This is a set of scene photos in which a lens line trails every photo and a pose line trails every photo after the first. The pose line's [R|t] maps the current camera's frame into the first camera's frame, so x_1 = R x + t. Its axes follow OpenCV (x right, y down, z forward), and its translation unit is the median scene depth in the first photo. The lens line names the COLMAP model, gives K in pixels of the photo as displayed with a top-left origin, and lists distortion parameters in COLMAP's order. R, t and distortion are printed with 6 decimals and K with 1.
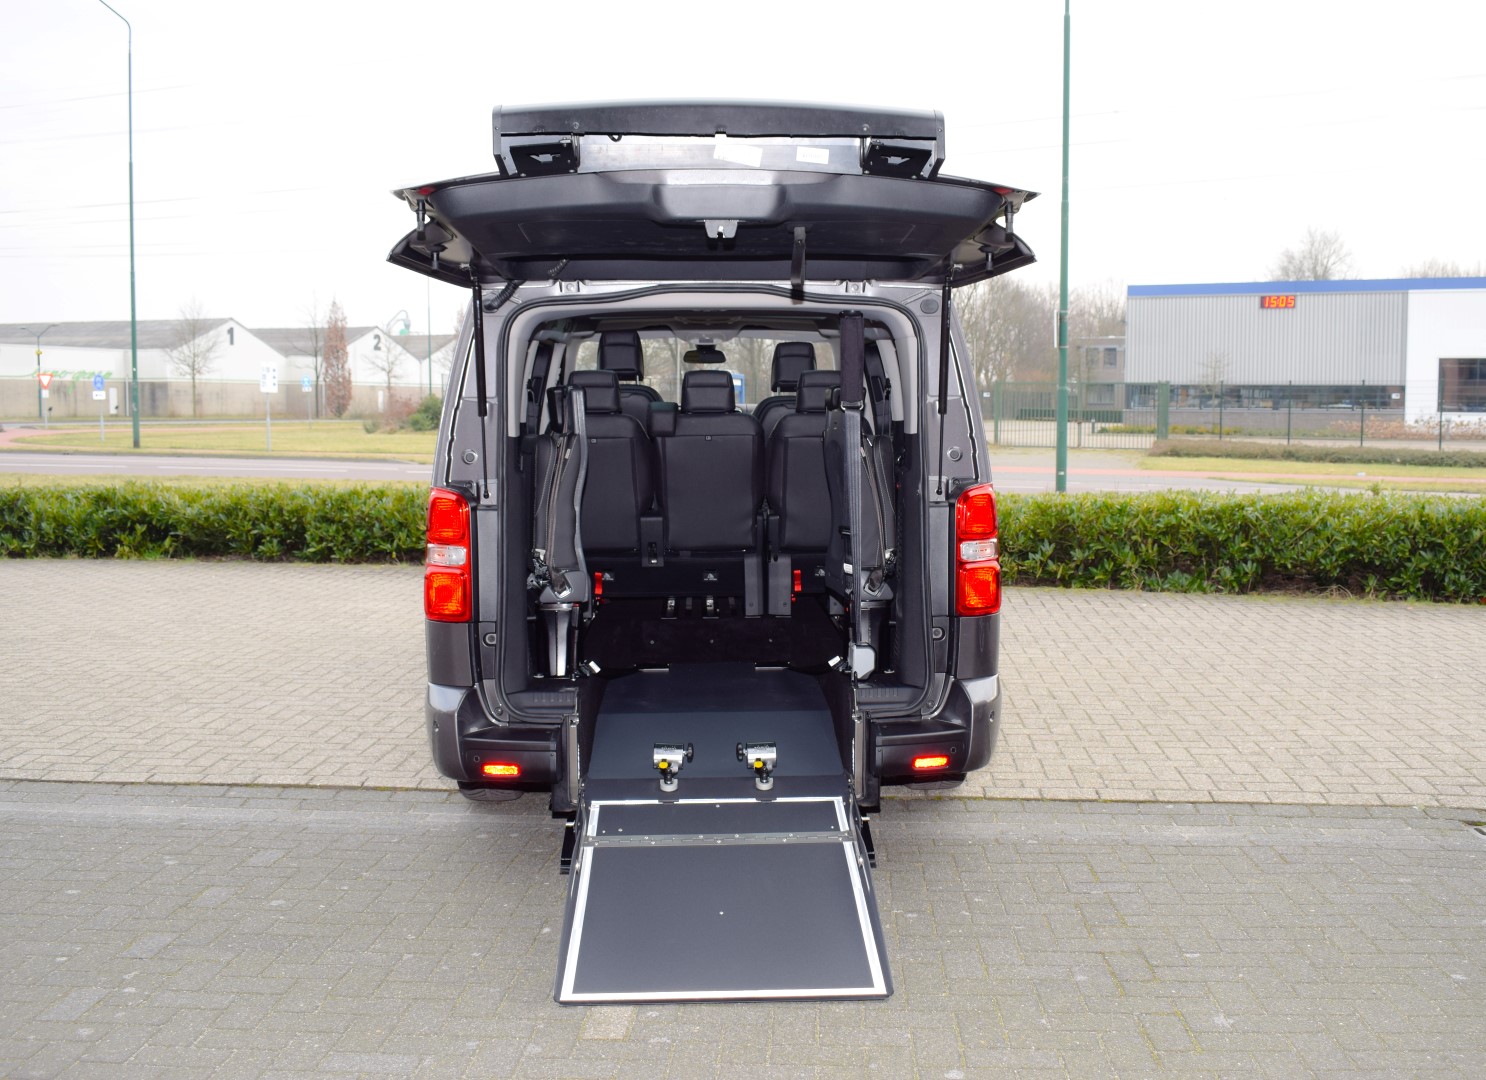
lens RADIAL K [[1585.4, 0, 794.9], [0, 1585.4, 539.8], [0, 0, 1]] dist [-0.079946, -0.006158]
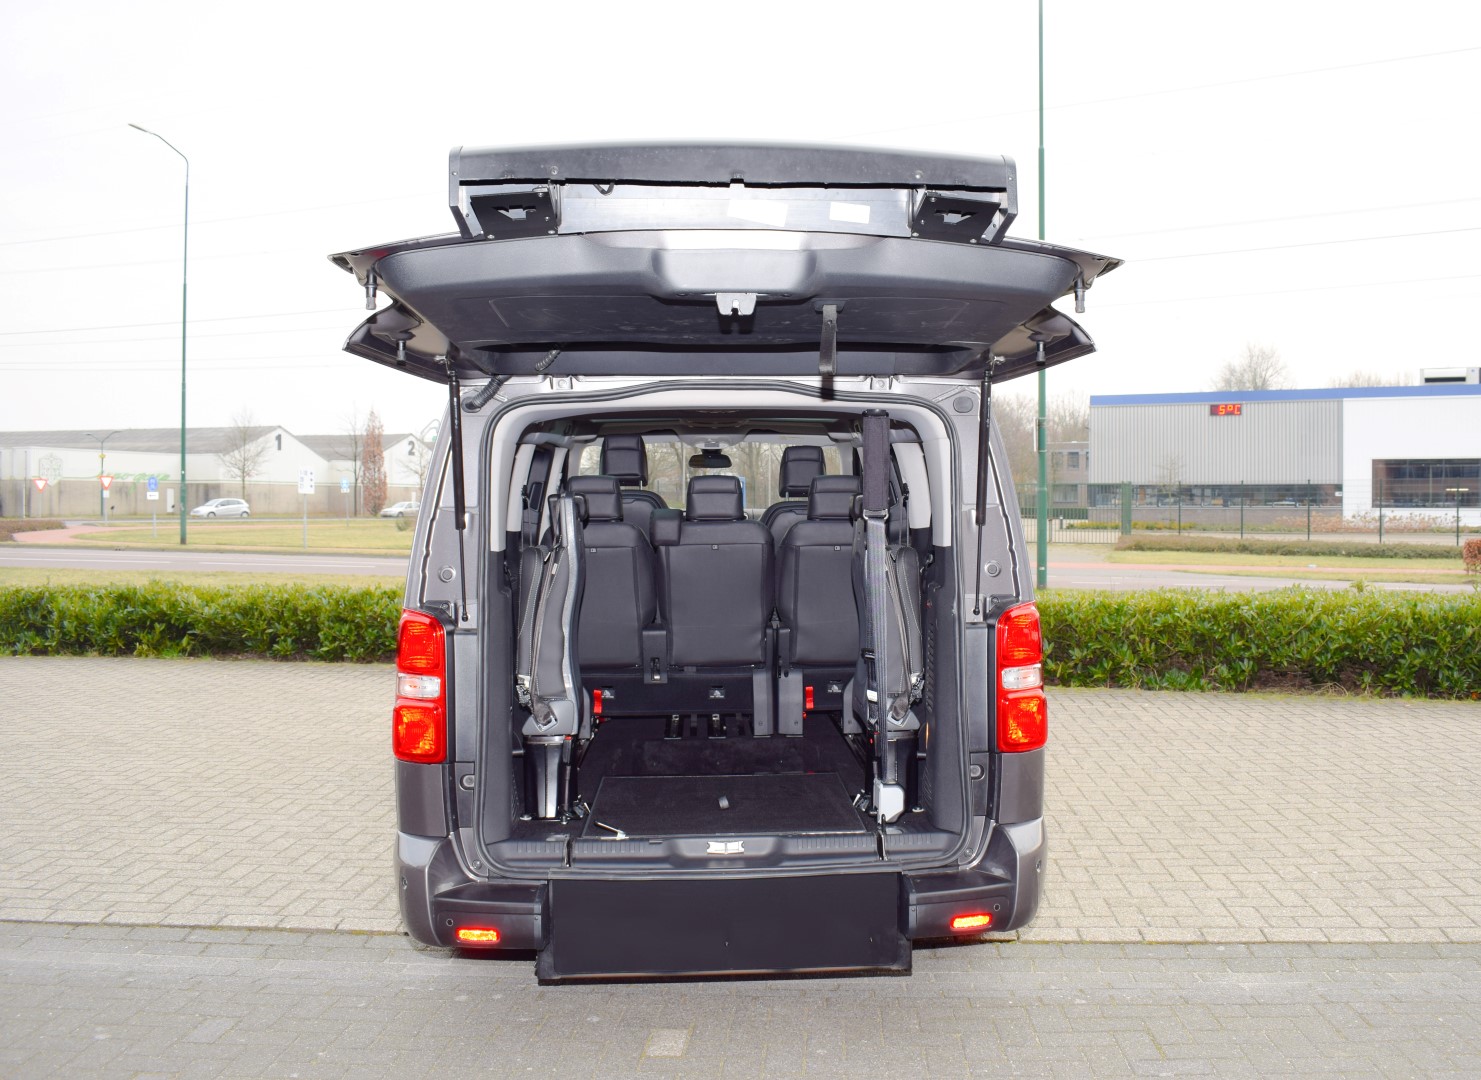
lens RADIAL K [[1393.8, 0, 802.9], [0, 1393.8, 504.1], [0, 0, 1]] dist [-0.090980, 0.005425]
pose [[0.999924, -0.002642, 0.012022, -0.011792], [0.003642, 0.996463, -0.083959, -0.019074], [-0.011757, 0.083996, 0.996397, 0.164744]]
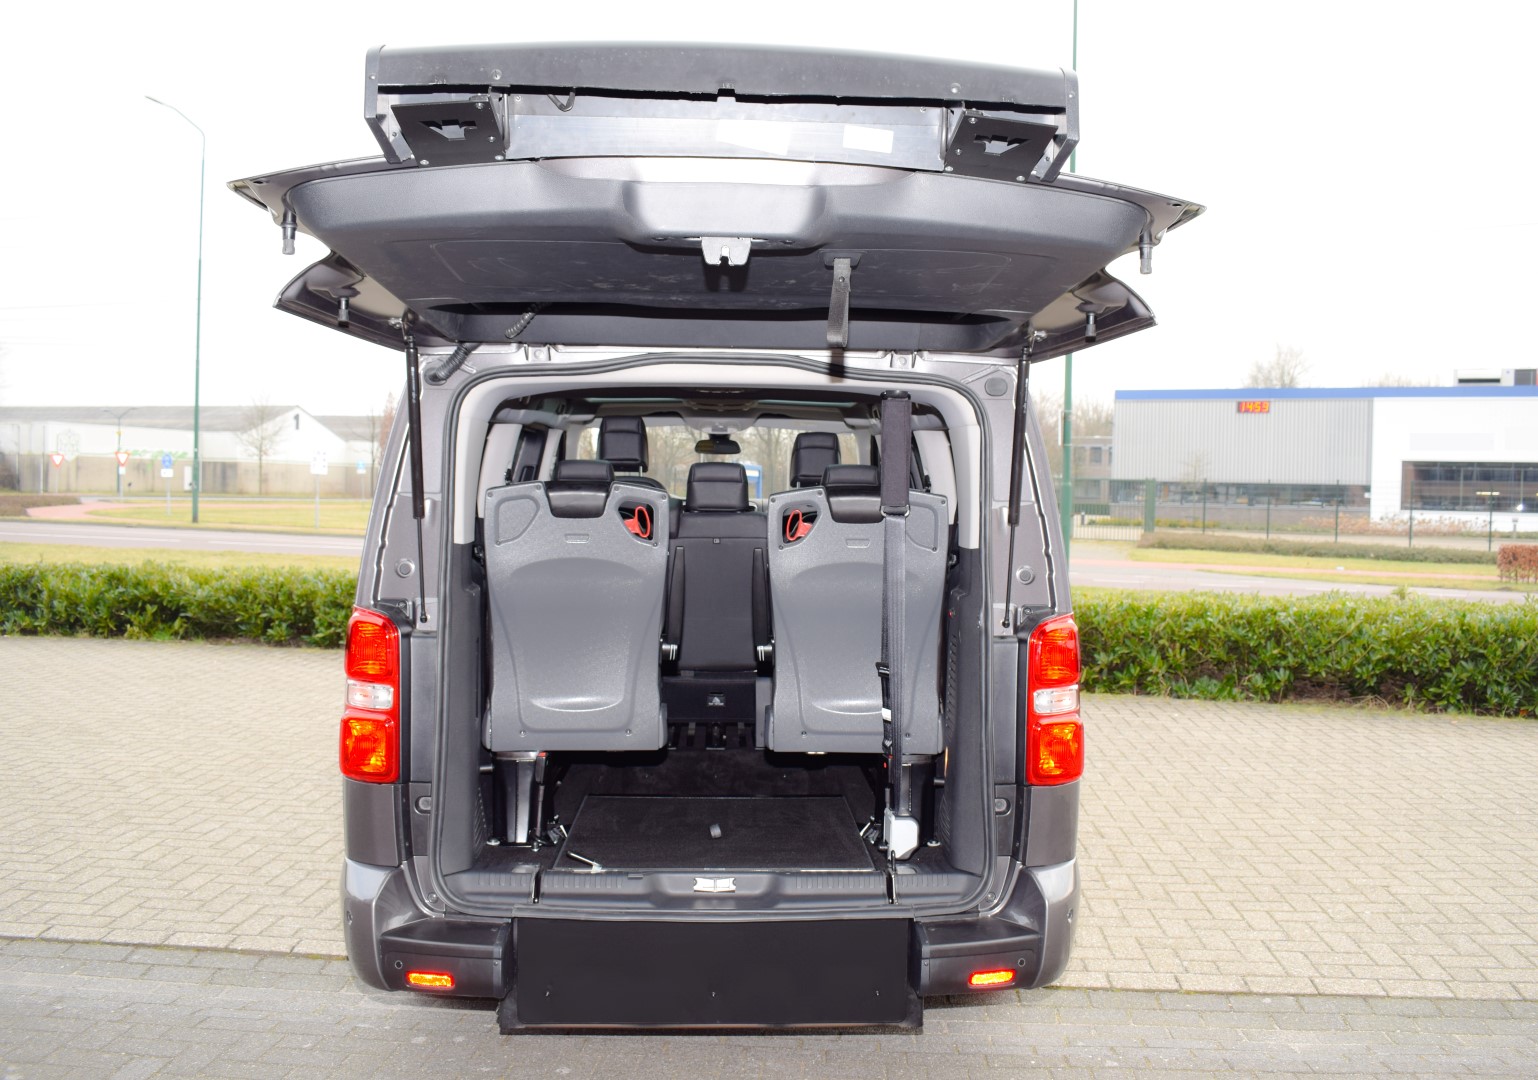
lens RADIAL K [[1383.3, 0, 789.8], [0, 1383.3, 521.1], [0, 0, 1]] dist [-0.089664, 0.011246]
pose [[0.999779, 0.017729, -0.011259, -0.006451], [-0.018411, 0.997797, -0.063728, -0.026810], [0.010104, 0.063921, 0.997904, 0.240927]]
